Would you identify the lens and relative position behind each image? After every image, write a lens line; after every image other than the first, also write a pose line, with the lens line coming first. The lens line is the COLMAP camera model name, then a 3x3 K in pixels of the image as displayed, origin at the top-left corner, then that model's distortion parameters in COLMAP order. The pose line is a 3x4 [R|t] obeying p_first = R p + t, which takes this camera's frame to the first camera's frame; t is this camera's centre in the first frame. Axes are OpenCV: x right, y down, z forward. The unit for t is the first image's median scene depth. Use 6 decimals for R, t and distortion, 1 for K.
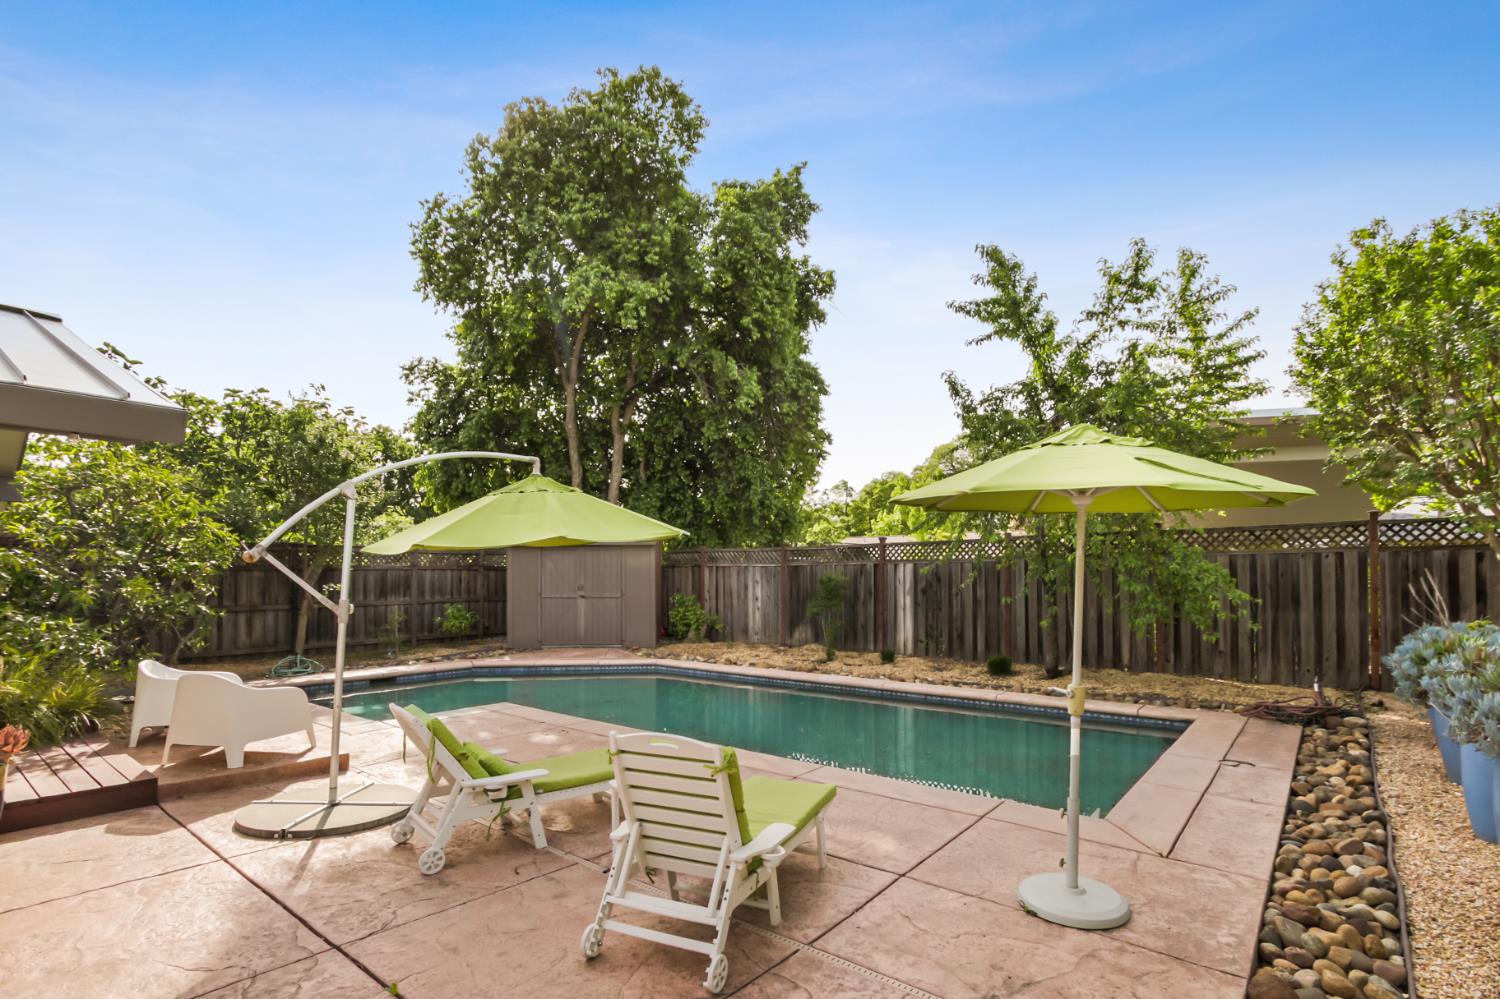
lens RADIAL K [[705.6, 0, 751.2], [0, 705.6, 562.4], [0, 0, 1]] dist [-0.019994, -0.000074]
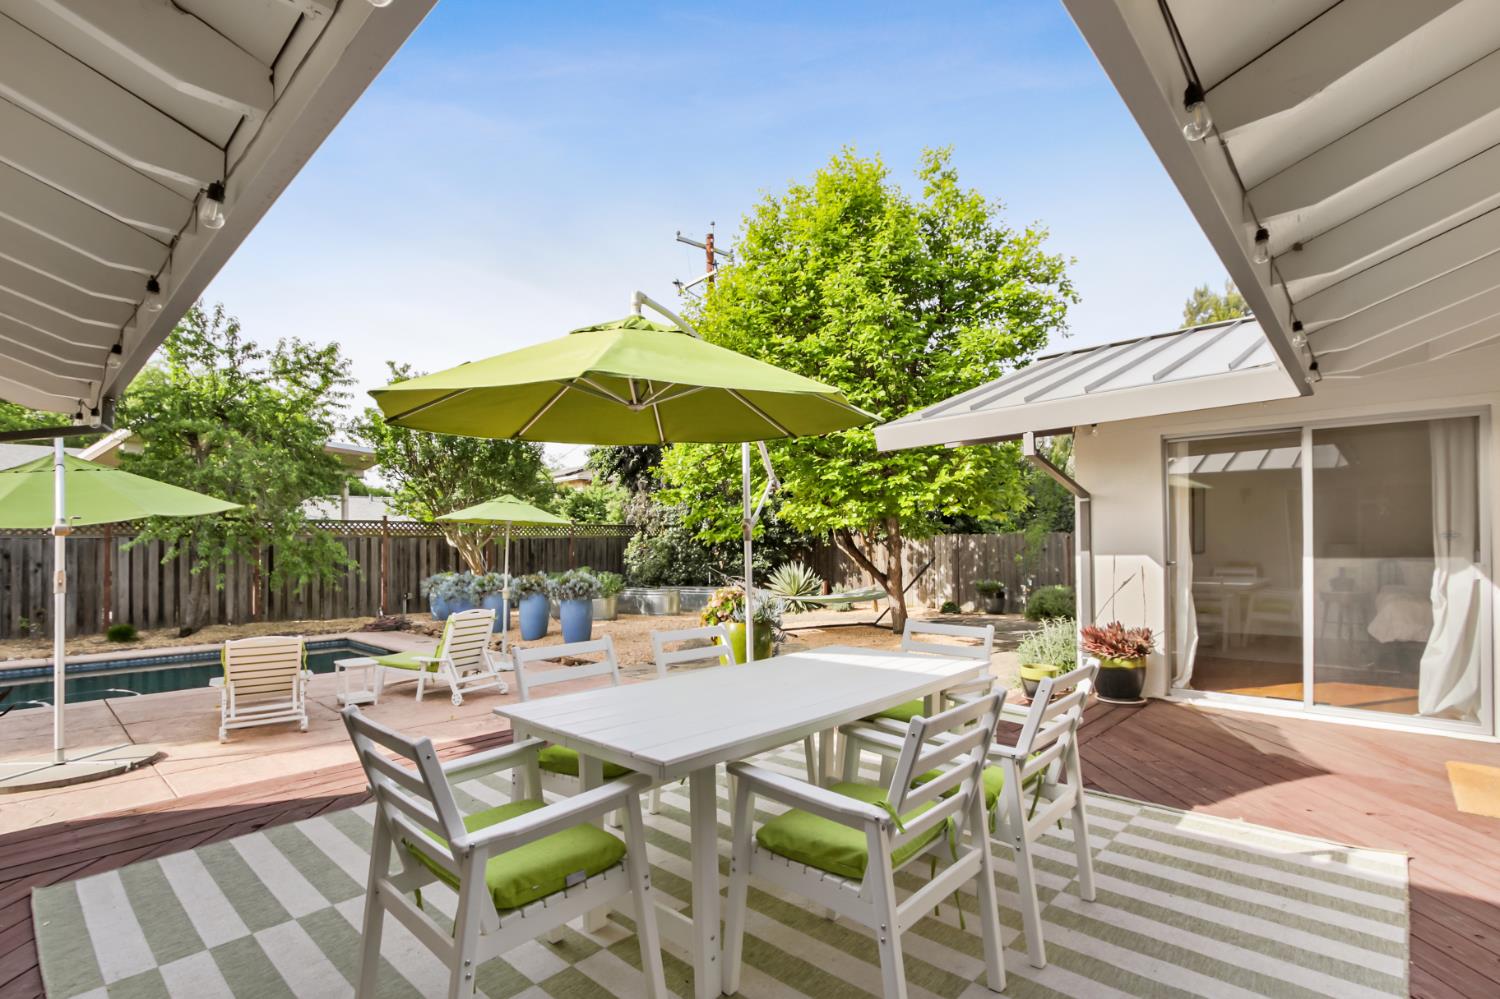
lens RADIAL K [[714.5, 0, 750.0], [0, 714.5, 547.8], [0, 0, 1]] dist [-0.003079, -0.000737]
pose [[0.066626, 0.005073, 0.997765, -0.593329], [-0.015861, 0.999866, -0.004024, 0.001544], [-0.997652, -0.015558, 0.066697, -0.042275]]
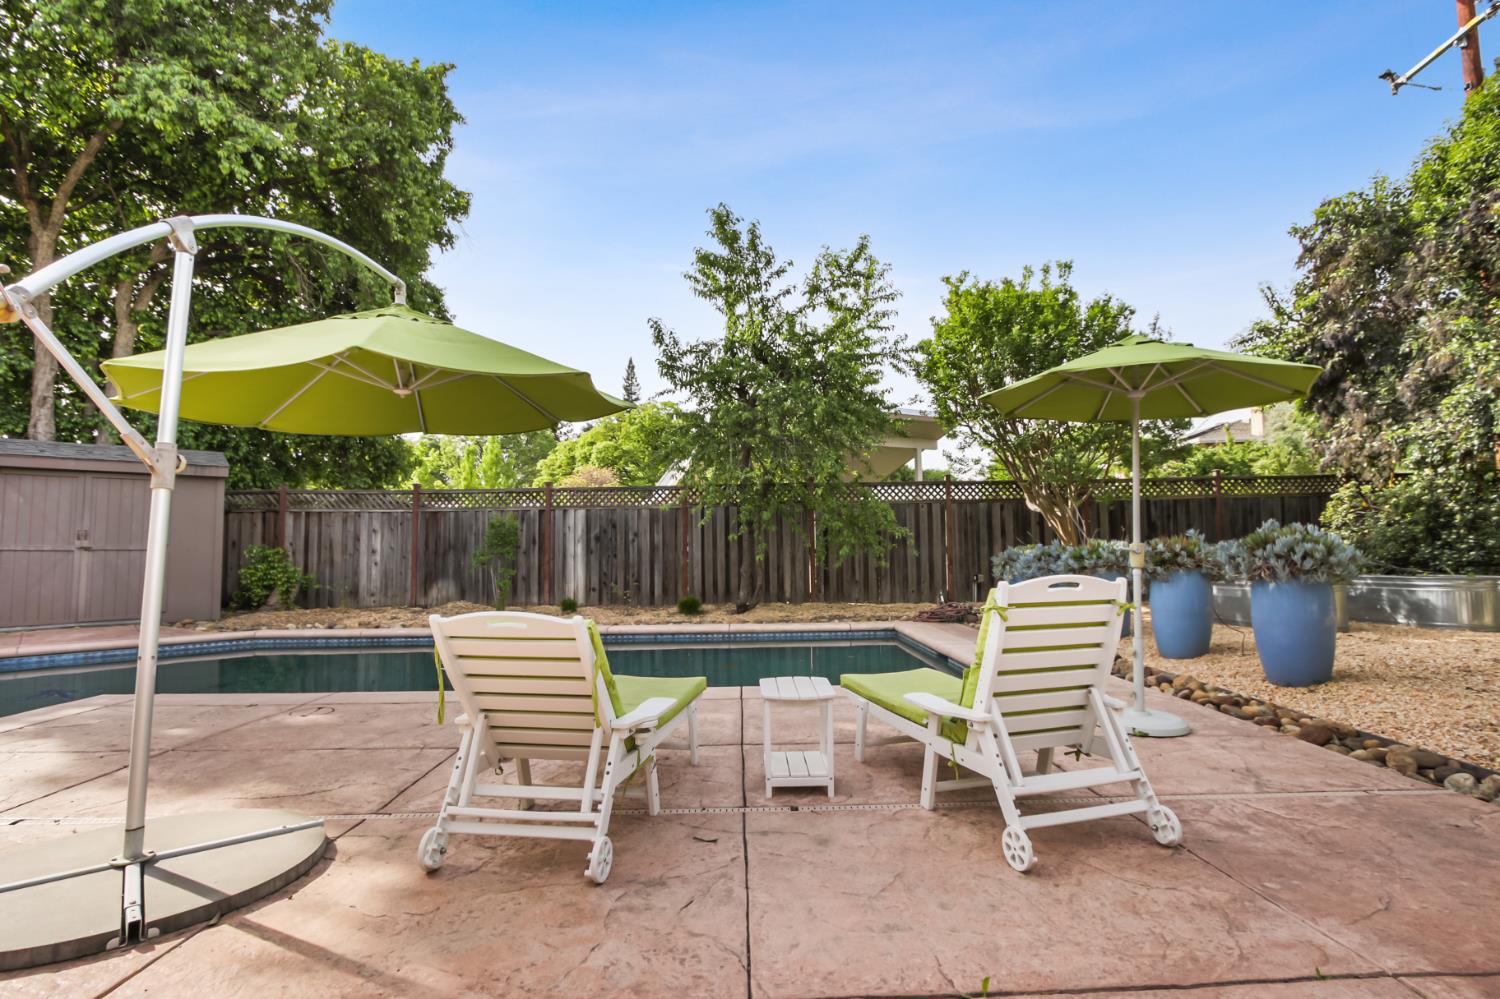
lens RADIAL K [[691.2, 0, 750.0], [0, 691.2, 499.5], [0, 0, 1]] dist [-0.013923, 0.000217]
pose [[0.762008, 0.045416, 0.645974, -0.212925], [-0.006749, 0.998040, -0.062207, 0.045268], [-0.647533, 0.043042, 0.760821, 0.132014]]
